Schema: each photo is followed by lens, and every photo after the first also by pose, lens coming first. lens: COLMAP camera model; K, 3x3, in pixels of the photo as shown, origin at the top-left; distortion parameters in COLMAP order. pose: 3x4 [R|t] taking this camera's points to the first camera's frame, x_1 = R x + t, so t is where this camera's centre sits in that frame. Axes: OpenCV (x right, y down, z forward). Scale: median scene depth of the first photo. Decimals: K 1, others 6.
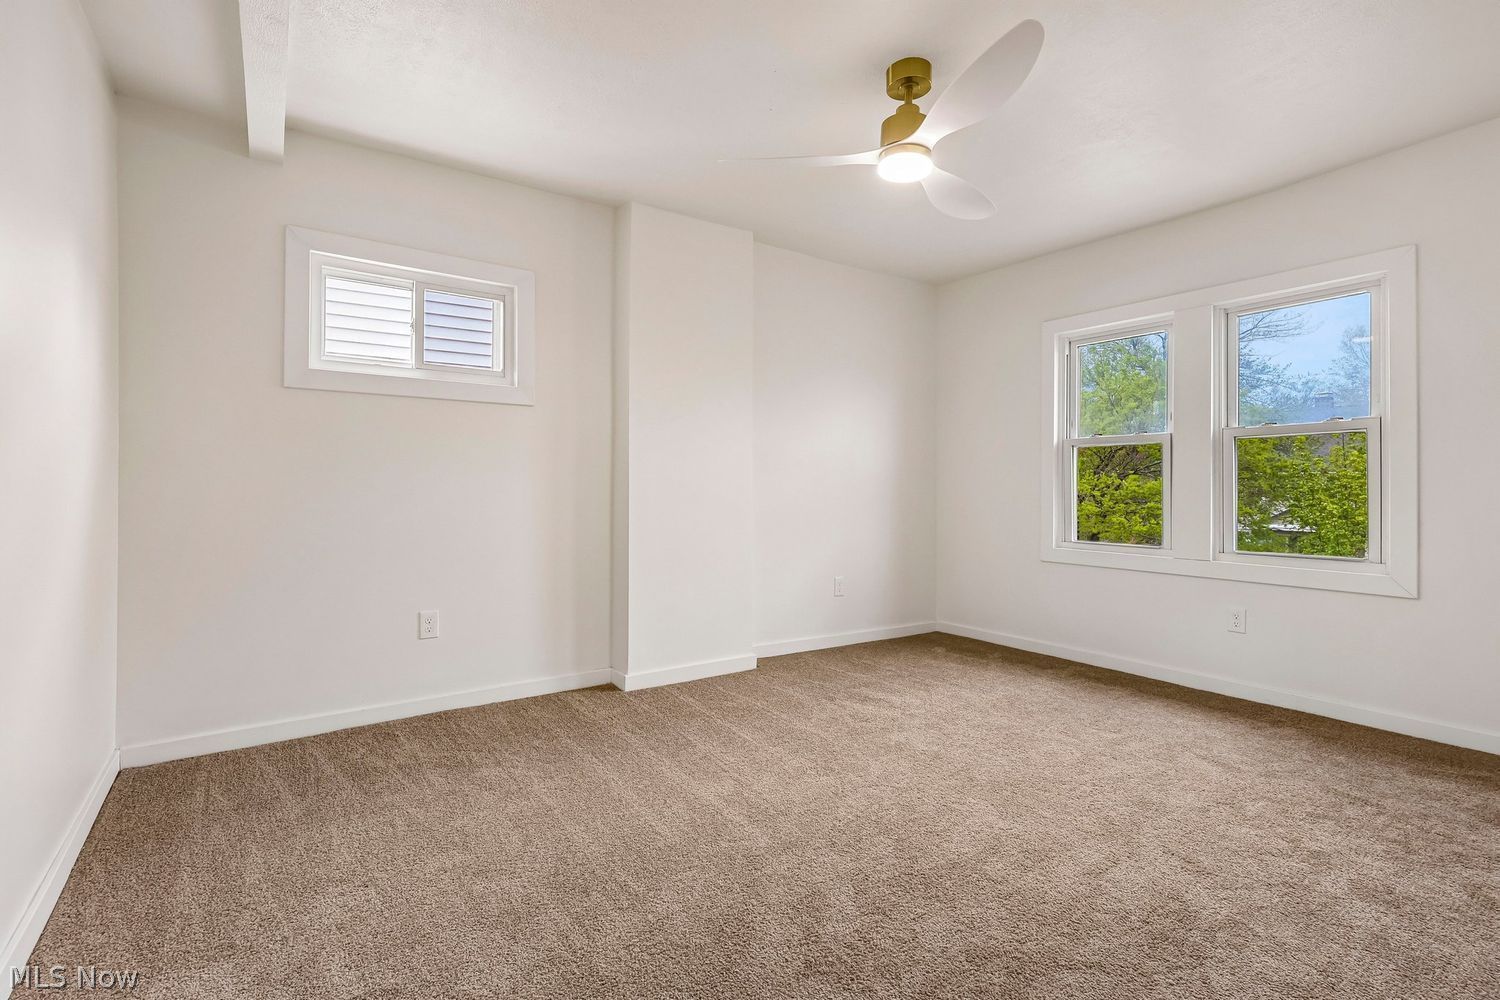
lens RADIAL K [[702.6, 0, 743.3], [0, 702.6, 492.8], [0, 0, 1]] dist [0.001148, 0.000683]
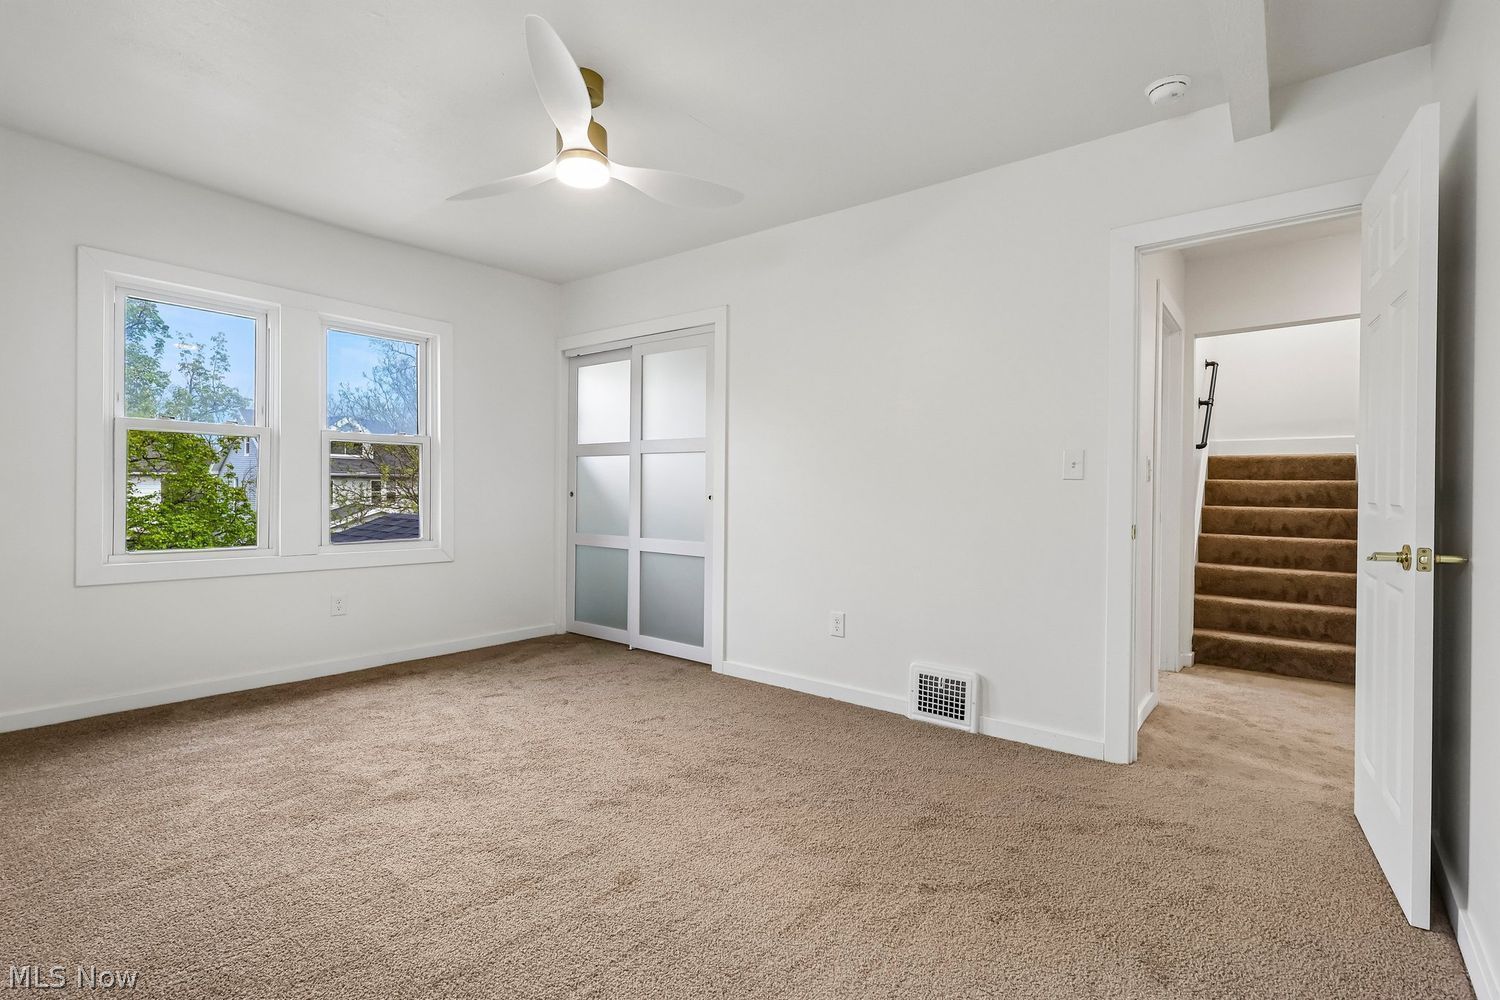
lens RADIAL K [[702.6, 0, 743.3], [0, 702.6, 492.8], [0, 0, 1]] dist [0.001148, 0.000683]
pose [[-0.288814, -0.008405, 0.957348, -0.656238], [-0.004522, 0.999962, 0.007415, -0.007082], [-0.957375, -0.002188, -0.288841, 0.852023]]
